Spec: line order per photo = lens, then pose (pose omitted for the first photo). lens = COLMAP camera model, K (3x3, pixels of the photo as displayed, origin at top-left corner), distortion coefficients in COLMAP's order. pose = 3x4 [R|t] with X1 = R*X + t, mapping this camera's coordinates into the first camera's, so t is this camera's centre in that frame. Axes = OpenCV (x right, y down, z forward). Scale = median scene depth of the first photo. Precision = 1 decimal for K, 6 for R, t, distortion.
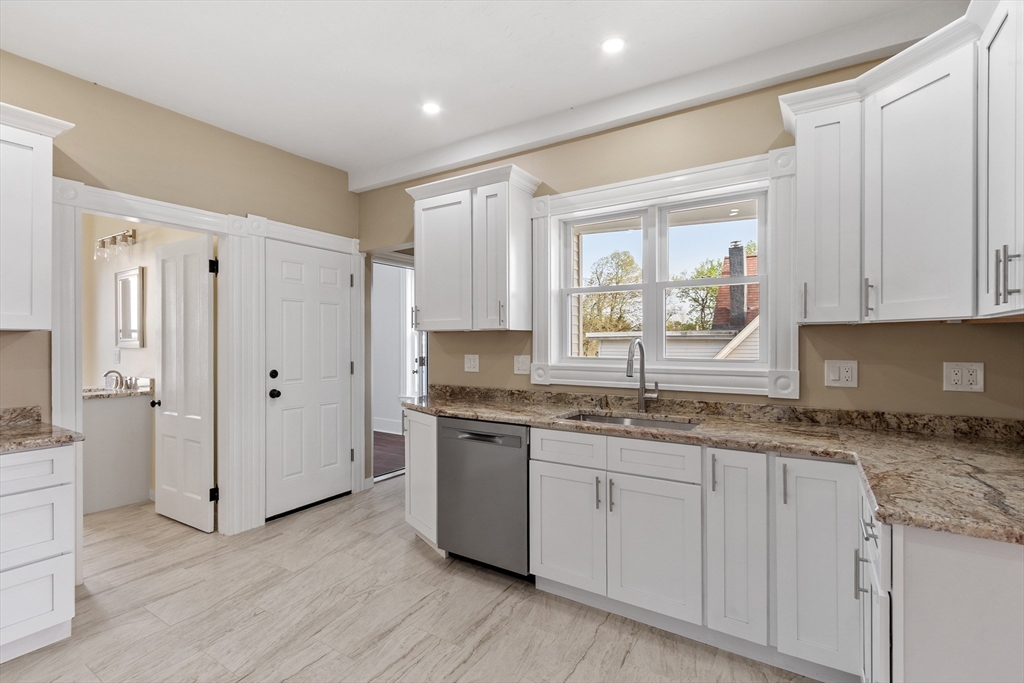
lens RADIAL K [[462.0, 0, 510.1], [0, 462.0, 345.3], [0, 0, 1]] dist [-0.006431, -0.000384]
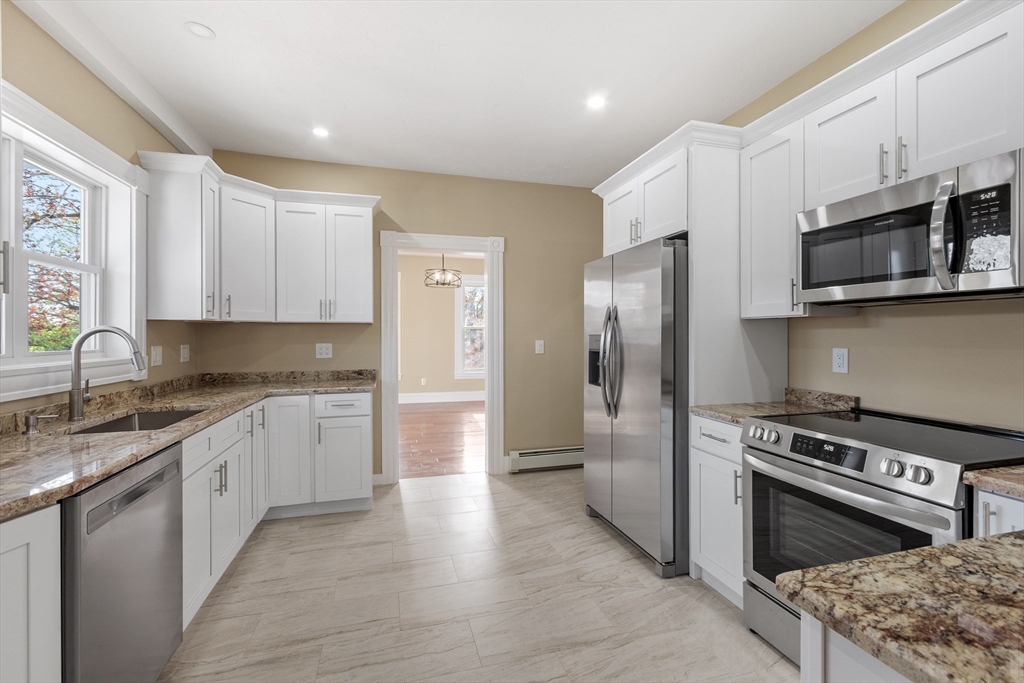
lens RADIAL K [[448.1, 0, 511.9], [0, 448.1, 333.7], [0, 0, 1]] dist [0.002472, -0.002924]
pose [[-0.732373, 0.006245, 0.680875, -0.748023], [0.008438, 0.999964, -0.000096, 0.002734], [-0.680851, 0.005675, -0.732400, 1.015591]]
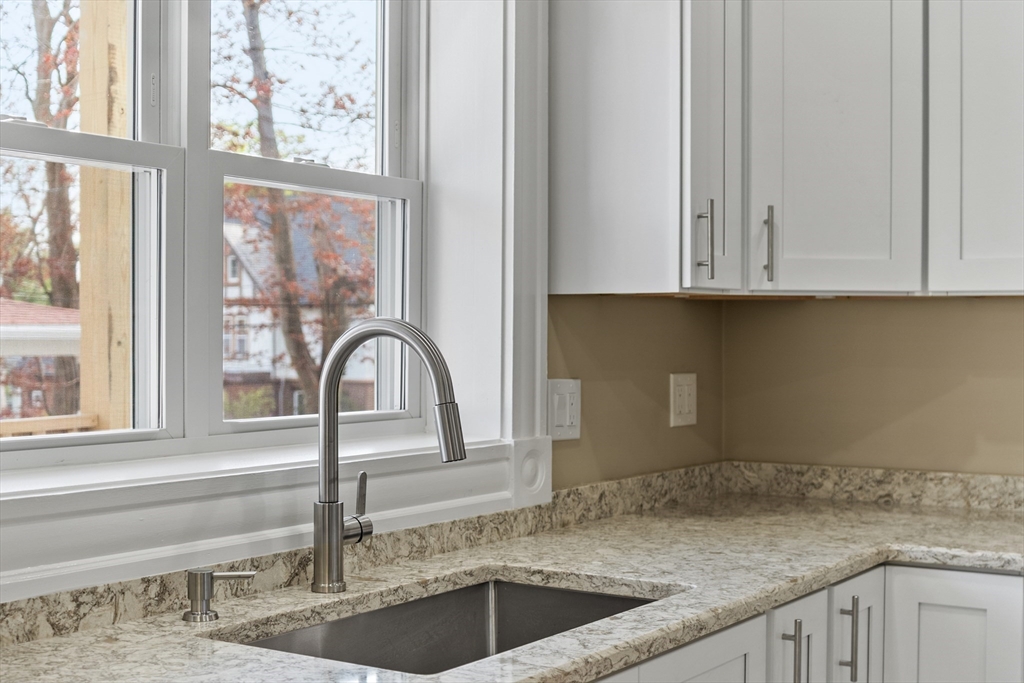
lens RADIAL K [[1448.4, 0, 519.9], [0, 1448.4, 339.0], [0, 0, 1]] dist [-0.055800, 0.000000]
pose [[0.038108, -0.002100, 0.999271, -0.544140], [0.010805, 0.999940, 0.001689, -0.006681], [-0.999215, 0.010732, 0.038128, 0.822651]]
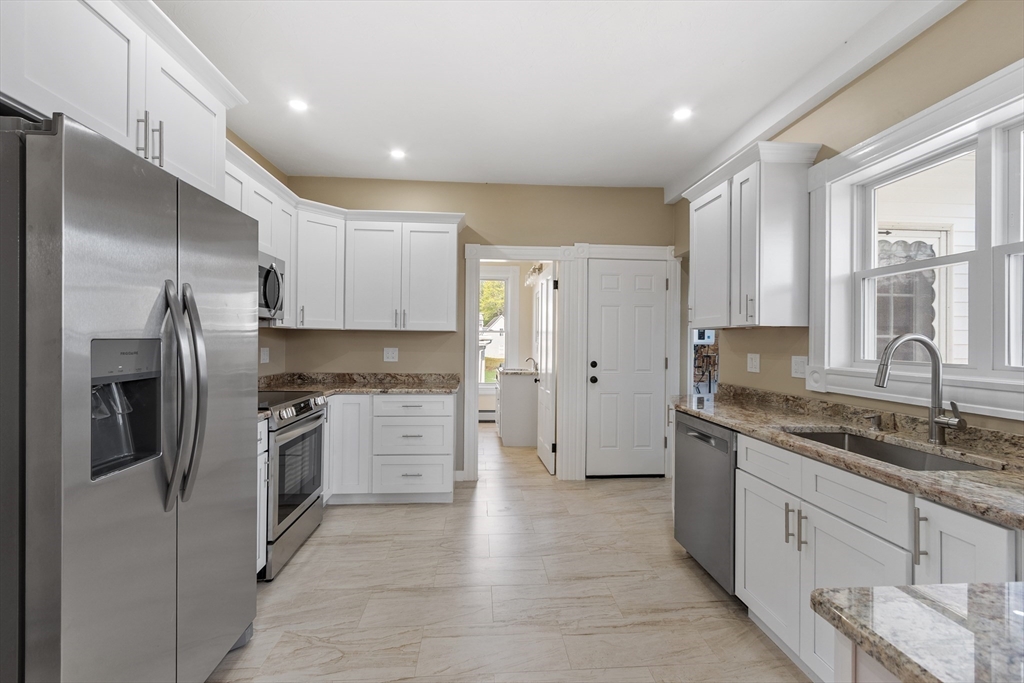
lens RADIAL K [[448.1, 0, 528.0], [0, 448.1, 340.7], [0, 0, 1]] dist [0.002472, -0.002924]
pose [[0.607666, 0.006197, -0.794168, 0.427947], [-0.015582, 0.999870, -0.004120, 0.006287], [0.794040, 0.014879, 0.607684, 0.117969]]
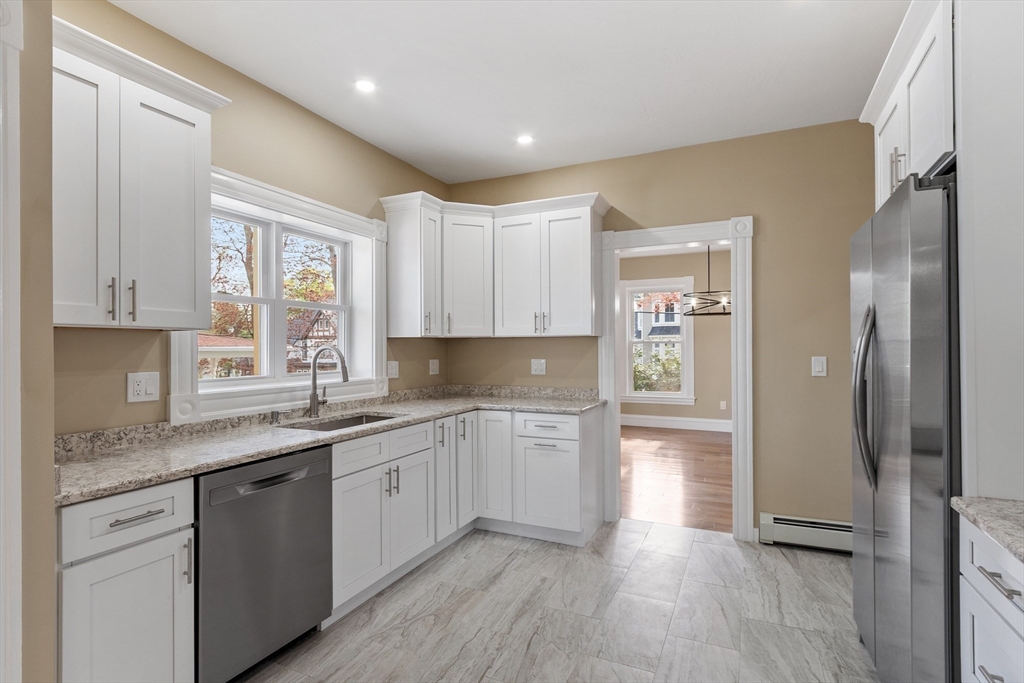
lens RADIAL K [[515.2, 0, 514.1], [0, 515.2, 342.7], [0, 0, 1]] dist [0.013635, 0.000967]
pose [[-0.111170, 0.010296, 0.993748, -0.875244], [0.017647, 0.999809, -0.008385, -0.006587], [-0.993645, 0.016604, -0.111331, 0.659485]]
